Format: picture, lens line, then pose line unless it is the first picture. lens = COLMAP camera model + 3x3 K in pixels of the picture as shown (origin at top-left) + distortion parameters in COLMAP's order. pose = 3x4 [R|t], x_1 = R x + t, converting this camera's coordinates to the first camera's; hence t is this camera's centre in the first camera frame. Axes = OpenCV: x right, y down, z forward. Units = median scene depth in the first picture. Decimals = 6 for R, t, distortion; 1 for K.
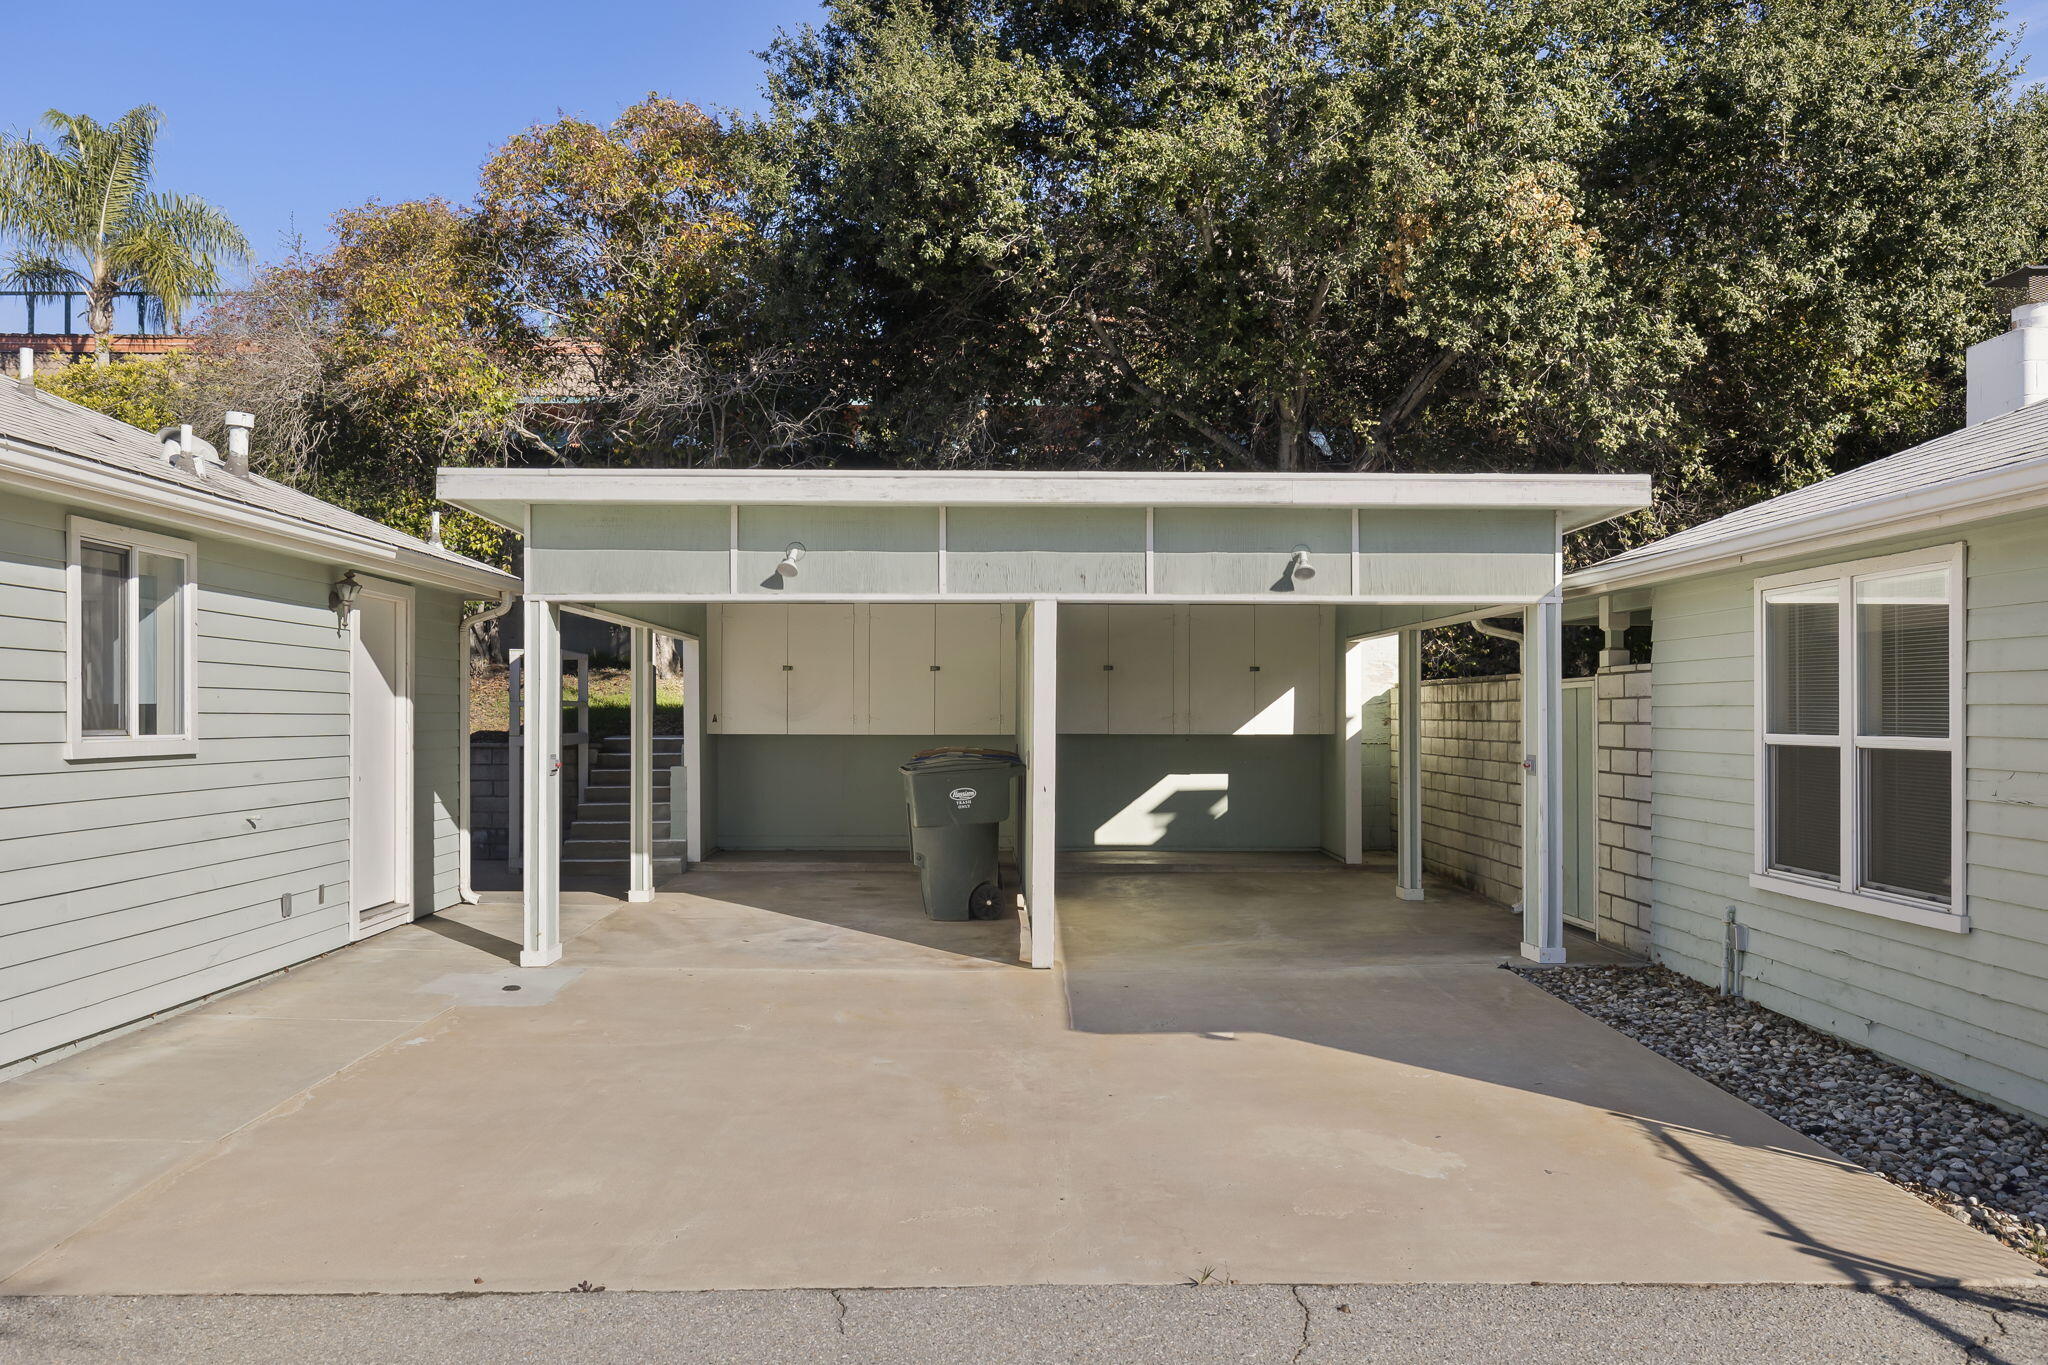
lens RADIAL K [[1539.6, 0, 1028.6], [0, 1539.6, 684.9], [0, 0, 1]] dist [-0.009532, 0.001205]
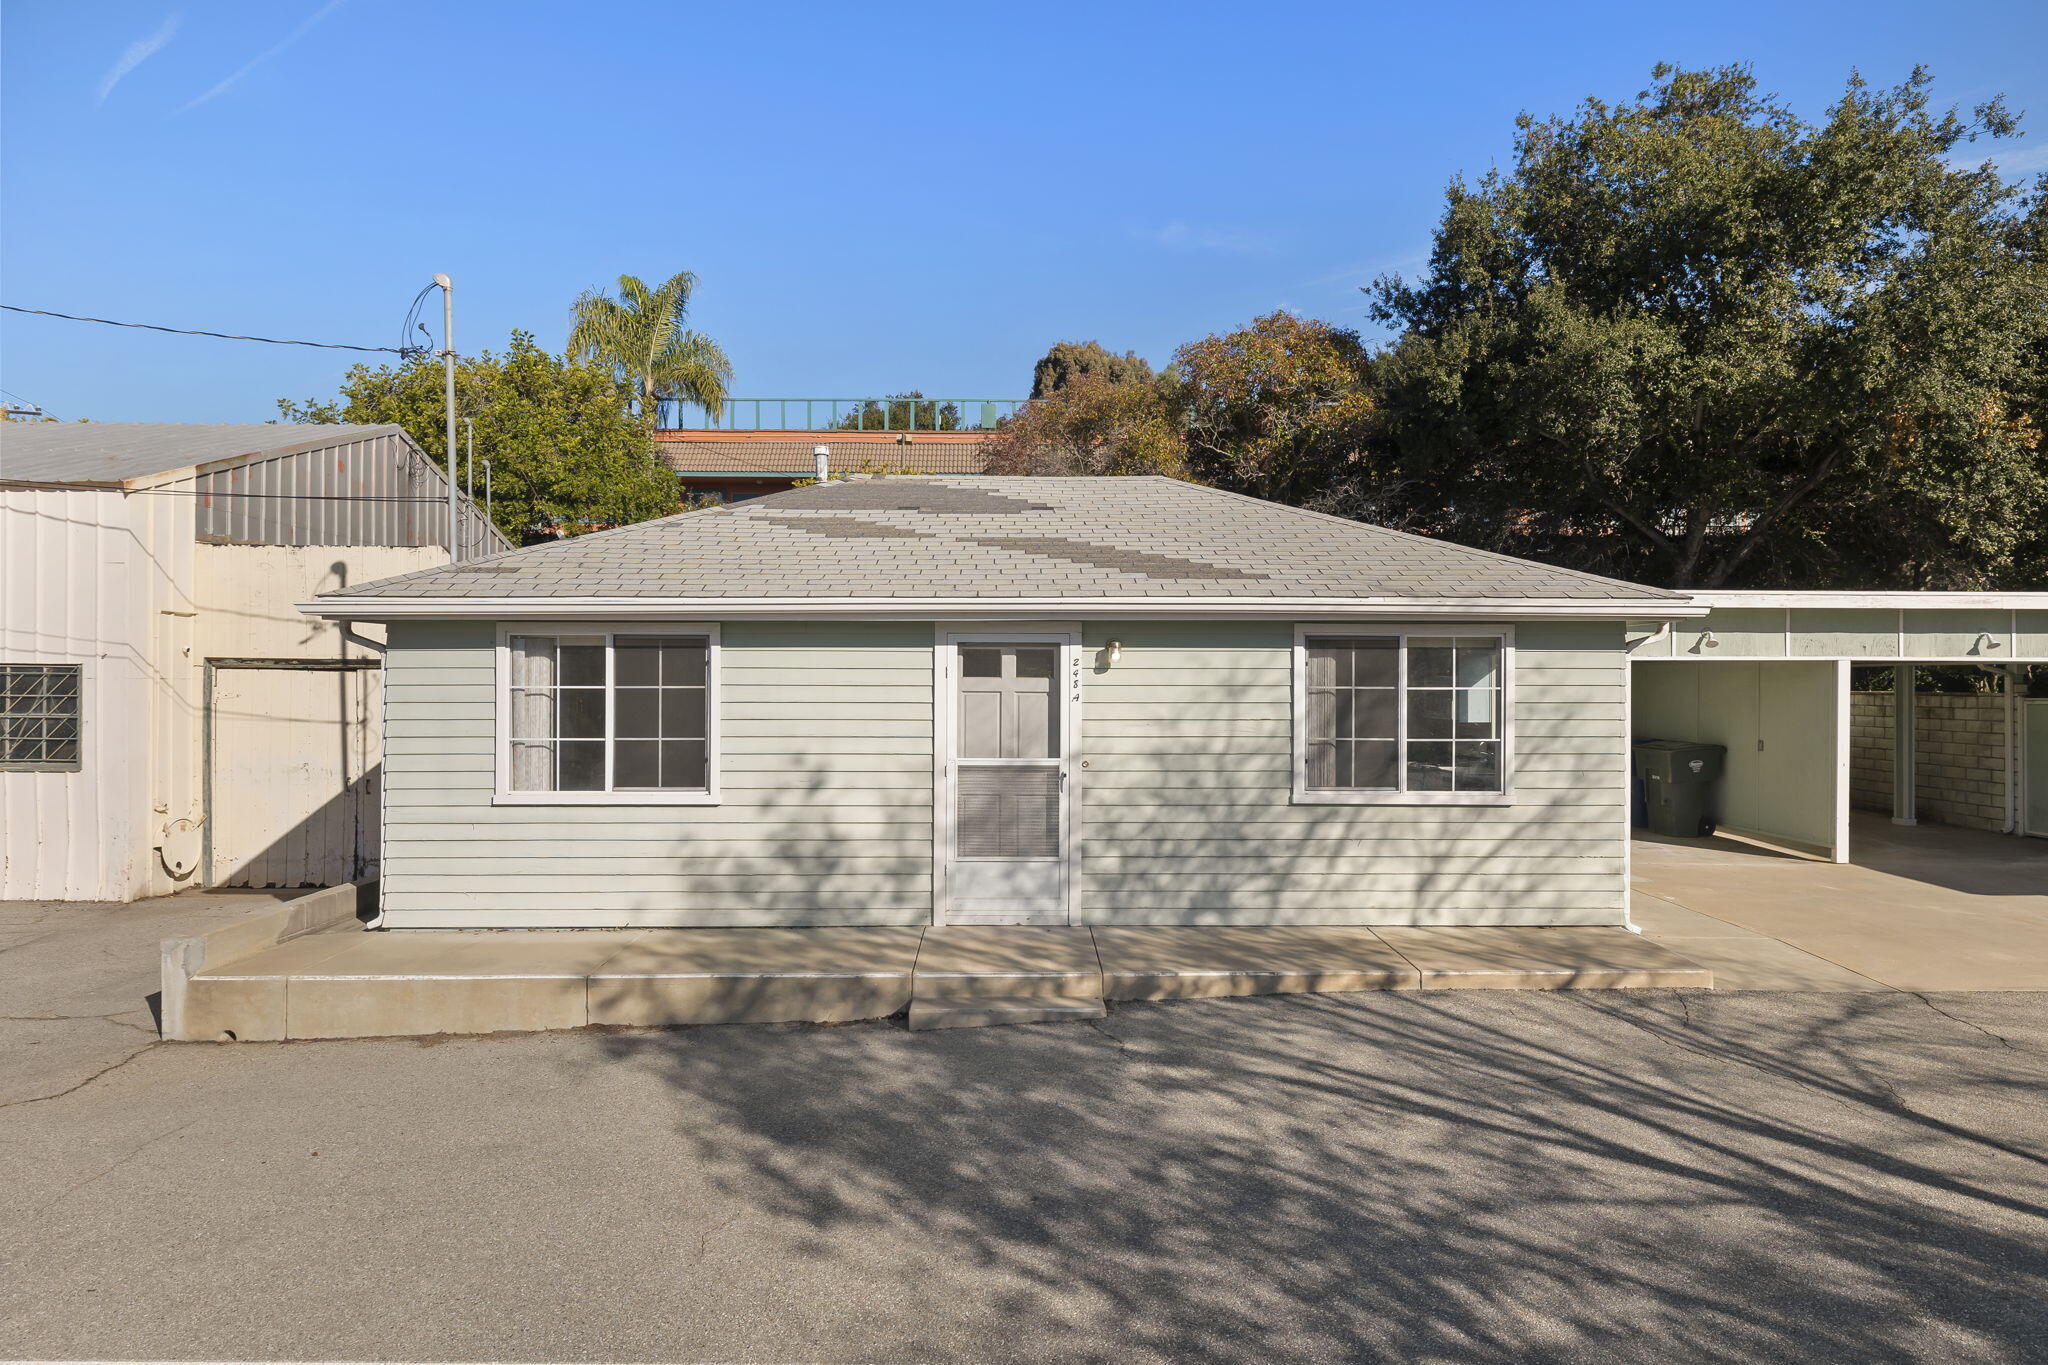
lens RADIAL K [[1178.8, 0, 1036.4], [0, 1178.8, 659.5], [0, 0, 1]] dist [0.003370, -0.002755]
pose [[0.999942, -0.000243, -0.010760, -0.921774], [0.000233, 0.999999, -0.000973, -0.054454], [0.010761, 0.000970, 0.999942, -0.396356]]
